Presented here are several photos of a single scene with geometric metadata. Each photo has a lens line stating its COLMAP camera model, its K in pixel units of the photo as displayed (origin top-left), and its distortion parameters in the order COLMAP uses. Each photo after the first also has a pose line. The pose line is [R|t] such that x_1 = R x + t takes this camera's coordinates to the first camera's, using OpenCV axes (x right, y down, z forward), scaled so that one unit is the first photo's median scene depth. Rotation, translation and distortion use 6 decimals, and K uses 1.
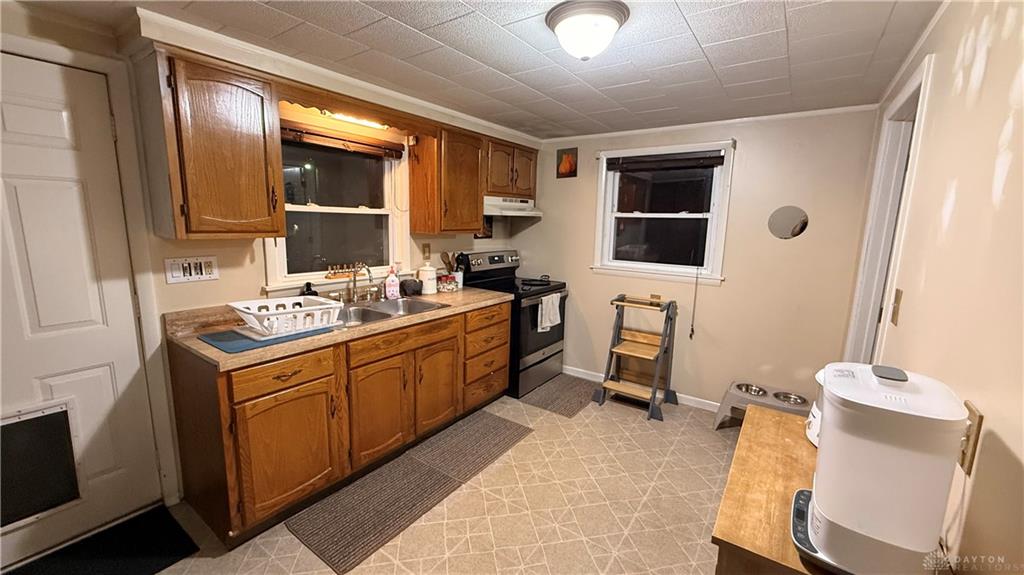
lens RADIAL K [[404.2, 0, 520.4], [0, 404.2, 288.4], [0, 0, 1]] dist [0.000257, -0.000256]
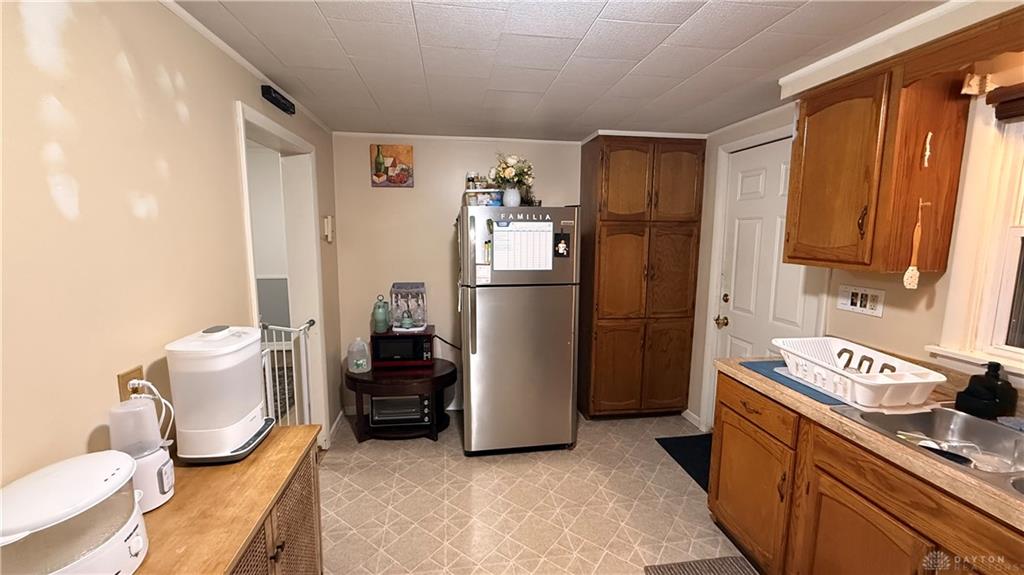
lens RADIAL K [[404.2, 0, 512.6], [0, 404.2, 287.5], [0, 0, 1]] dist [0.000257, -0.000256]
pose [[-0.734523, 0.067356, -0.675232, 0.299238], [-0.138389, 0.959280, 0.246231, -0.139752], [0.664322, 0.274307, -0.695292, 0.793453]]
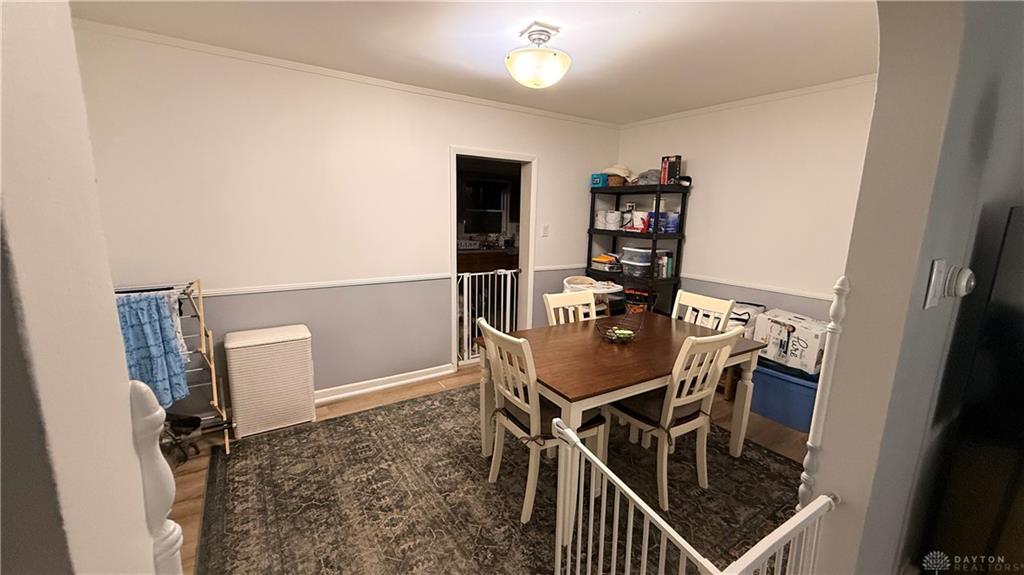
lens RADIAL K [[404.2, 0, 509.1], [0, 404.2, 287.1], [0, 0, 1]] dist [0.000257, -0.000256]
pose [[0.925341, 0.057369, -0.374771, 0.672386], [-0.058503, 0.998252, 0.008360, 0.254199], [0.374595, 0.014190, 0.927080, -1.270916]]
